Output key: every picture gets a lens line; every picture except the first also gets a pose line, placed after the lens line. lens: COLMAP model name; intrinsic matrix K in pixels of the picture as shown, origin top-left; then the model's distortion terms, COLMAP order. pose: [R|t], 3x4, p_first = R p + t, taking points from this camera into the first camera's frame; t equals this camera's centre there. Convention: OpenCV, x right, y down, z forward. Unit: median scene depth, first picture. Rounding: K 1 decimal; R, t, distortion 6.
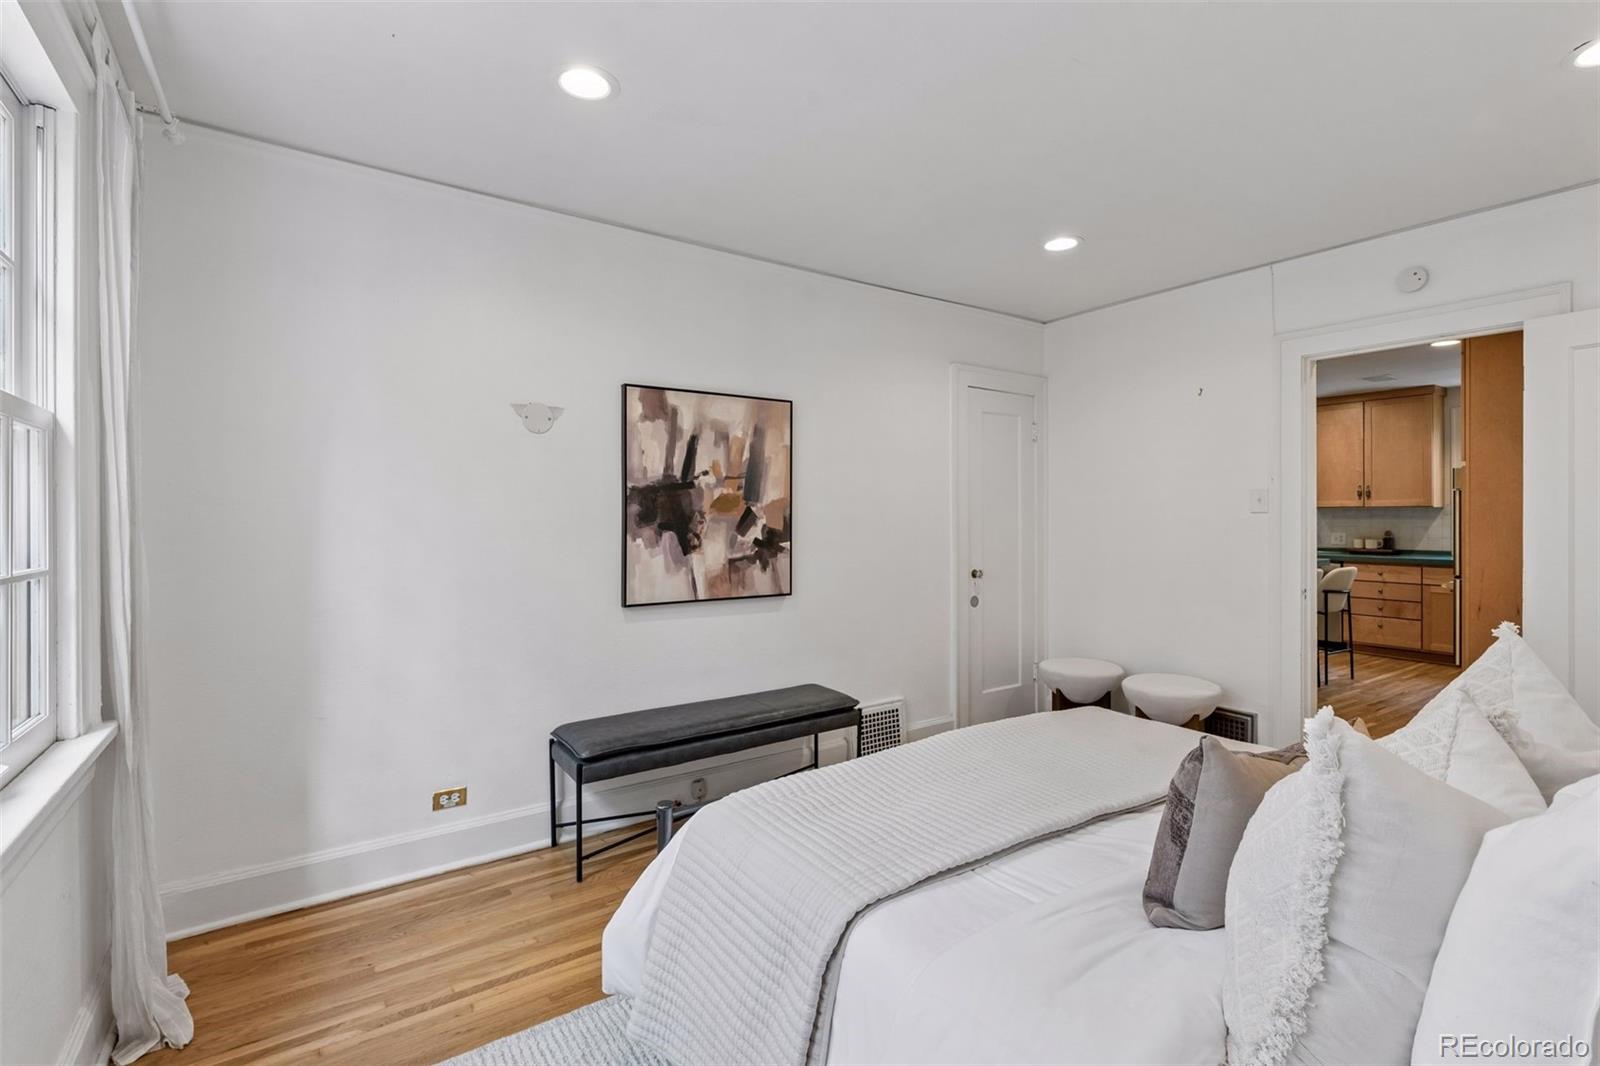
lens RADIAL K [[753.3, 0, 804.3], [0, 753.3, 510.7], [0, 0, 1]] dist [0.005031, 0.001144]
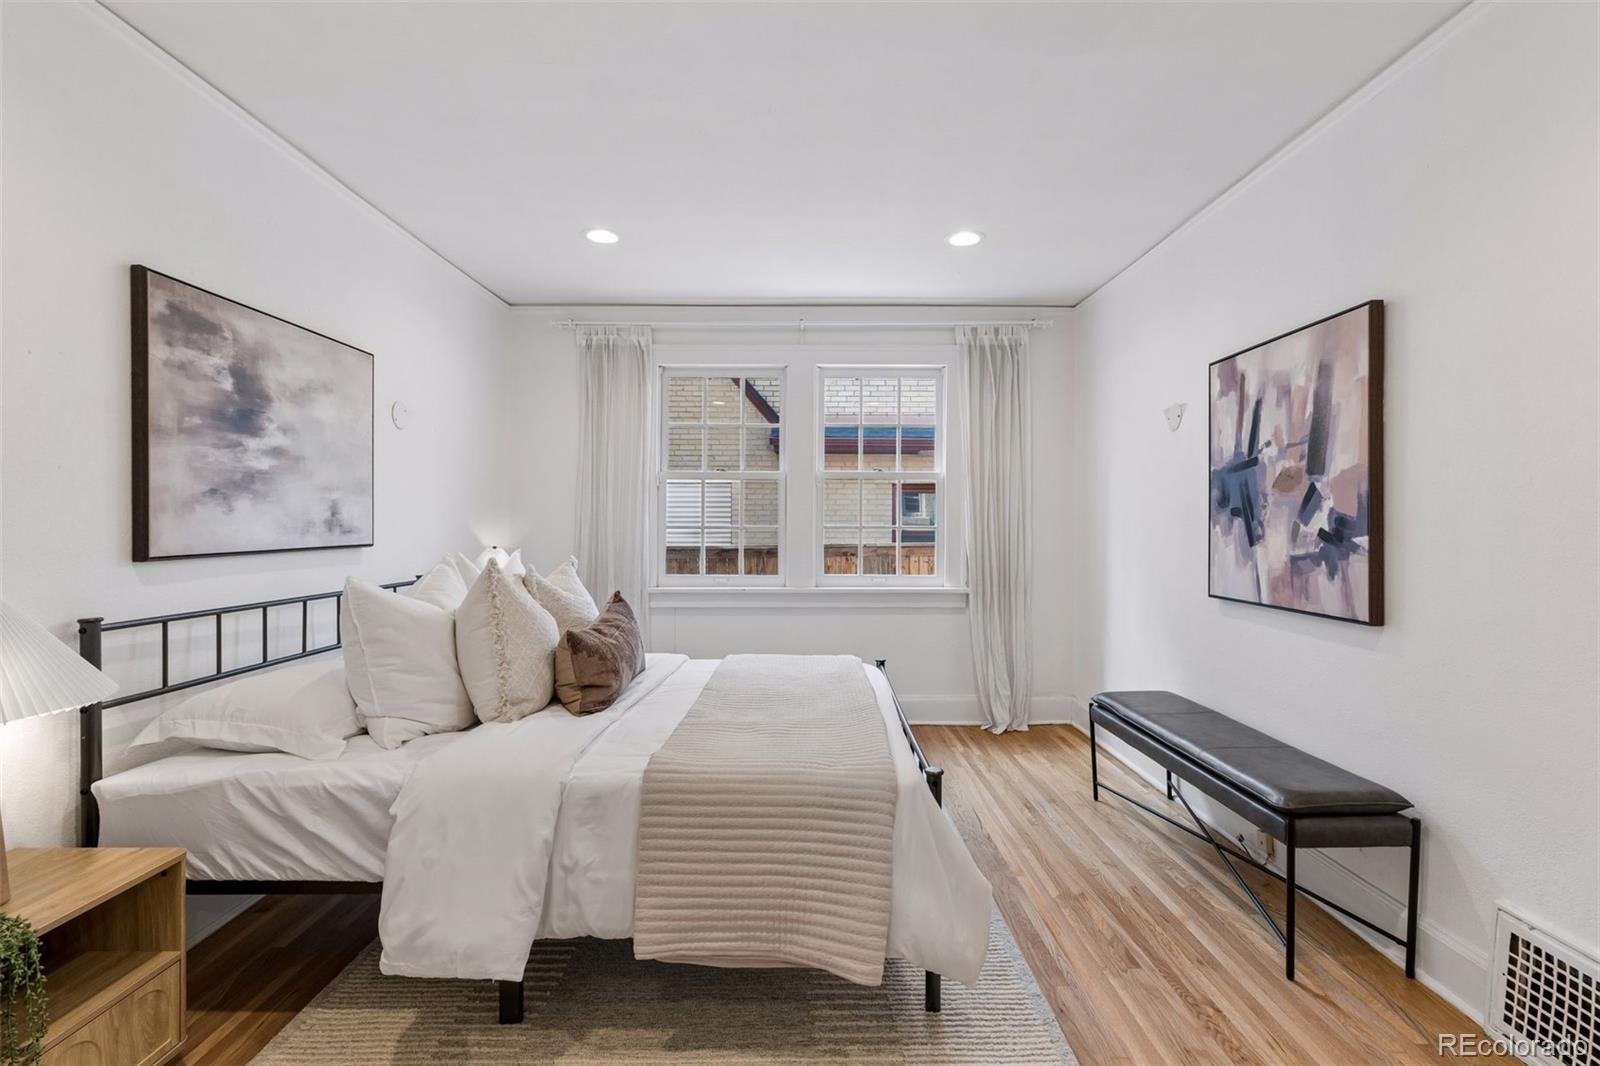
lens RADIAL K [[753.3, 0, 804.3], [0, 753.3, 510.7], [0, 0, 1]] dist [0.005031, 0.001144]
pose [[-0.572839, -0.016085, -0.819510, 0.778790], [0.000152, 0.999805, -0.019730, 0.034665], [0.819668, -0.011426, -0.572725, 1.038358]]
